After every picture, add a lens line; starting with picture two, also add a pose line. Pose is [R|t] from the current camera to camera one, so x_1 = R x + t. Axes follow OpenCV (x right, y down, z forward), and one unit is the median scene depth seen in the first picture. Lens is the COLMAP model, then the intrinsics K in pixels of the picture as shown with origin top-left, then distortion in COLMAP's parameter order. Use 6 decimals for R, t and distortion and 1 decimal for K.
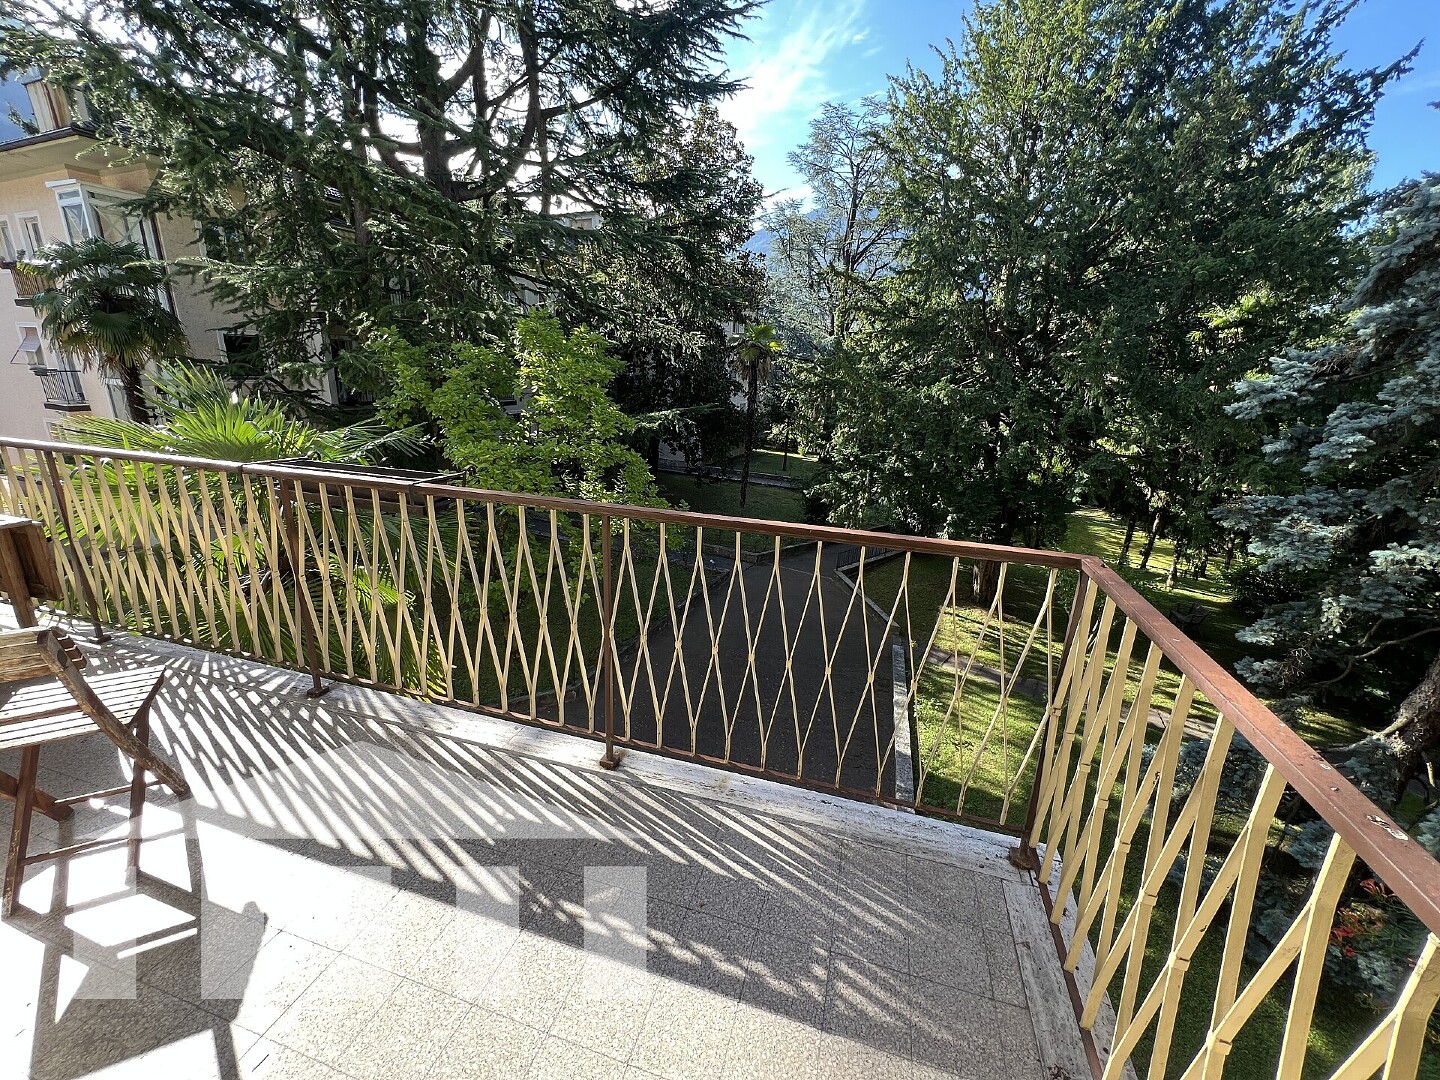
lens RADIAL K [[576.0, 0, 714.8], [0, 576.0, 533.4], [0, 0, 1]] dist [-0.000261, 0.000044]
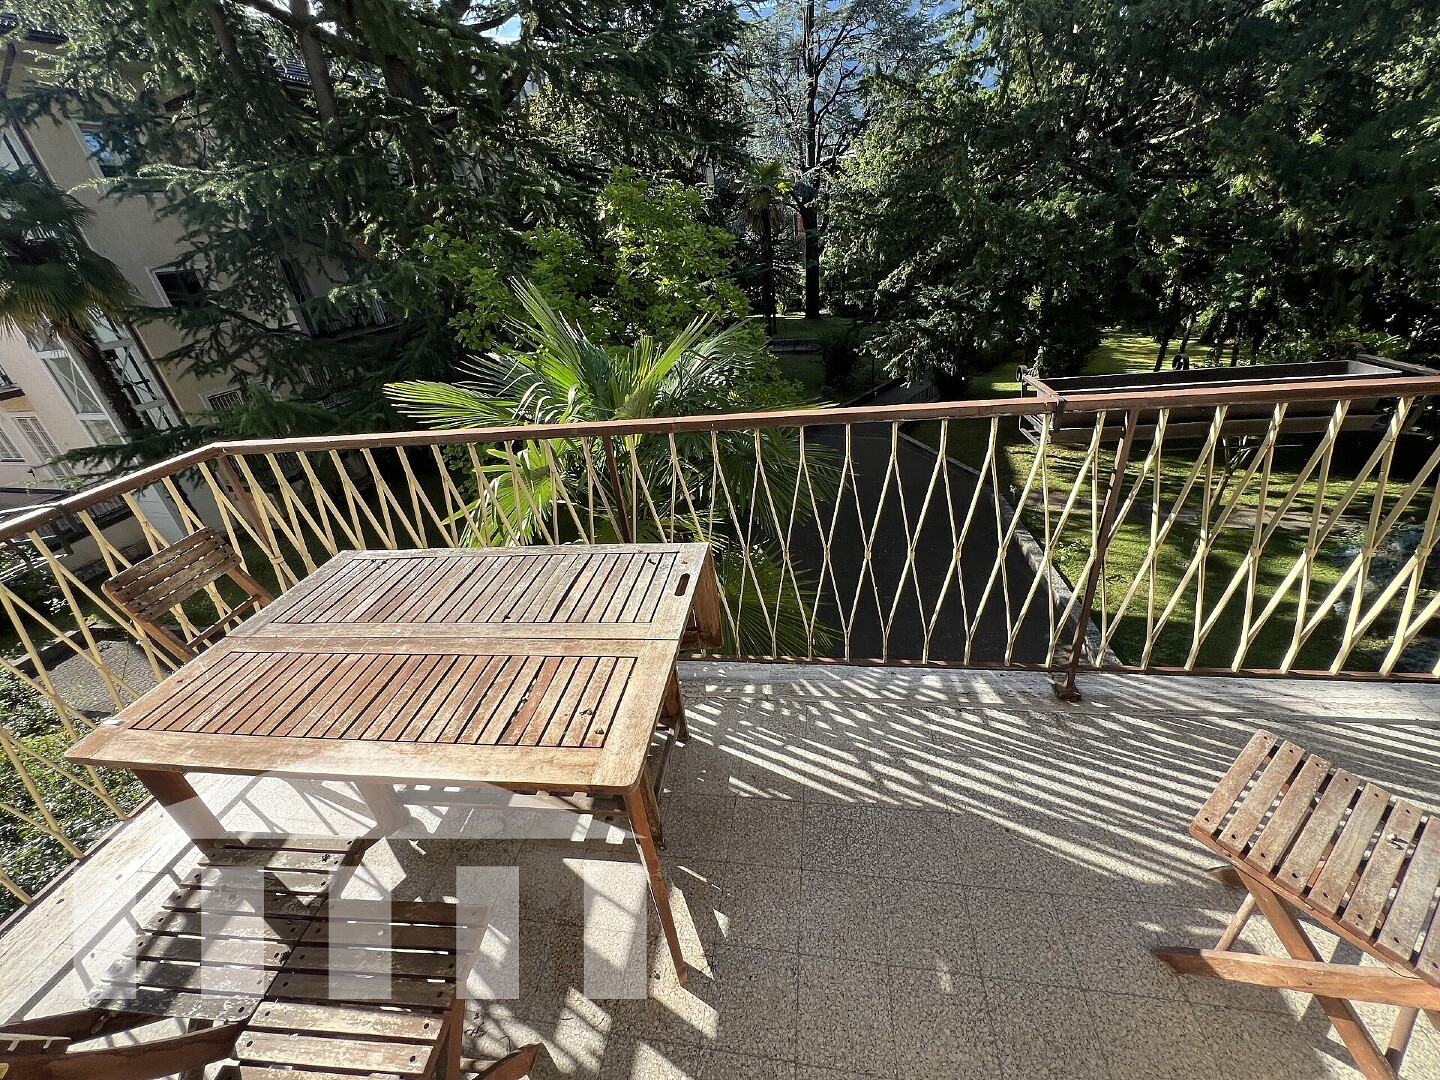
lens RADIAL K [[578.3, 0, 714.6], [0, 578.3, 533.5], [0, 0, 1]] dist [-0.001262, 0.000316]
pose [[0.982142, -0.183147, 0.043056, -0.191016], [0.170388, 0.962909, 0.209224, -0.026377], [-0.079778, -0.198152, 0.976919, 0.057215]]
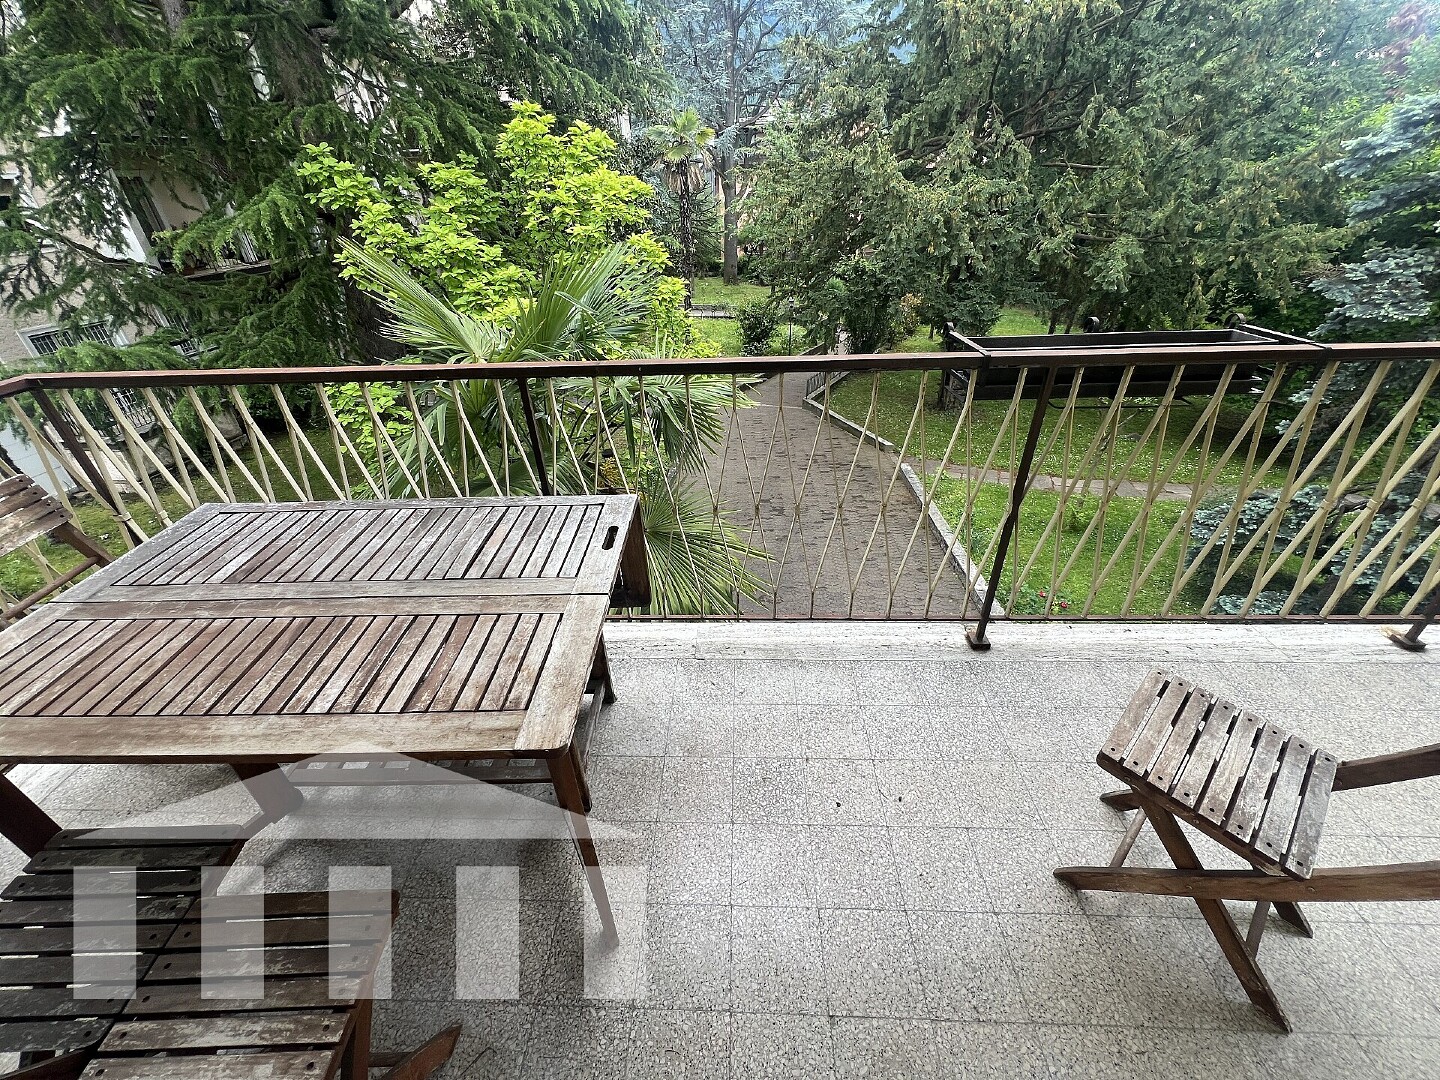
lens RADIAL K [[576.6, 0, 714.1], [0, 576.6, 534.9], [0, 0, 1]] dist [-0.001368, -0.000003]
pose [[0.966788, -0.189544, 0.171448, -0.193237], [0.135495, 0.948901, 0.285006, -0.022843], [-0.216708, -0.252310, 0.943068, 0.061809]]
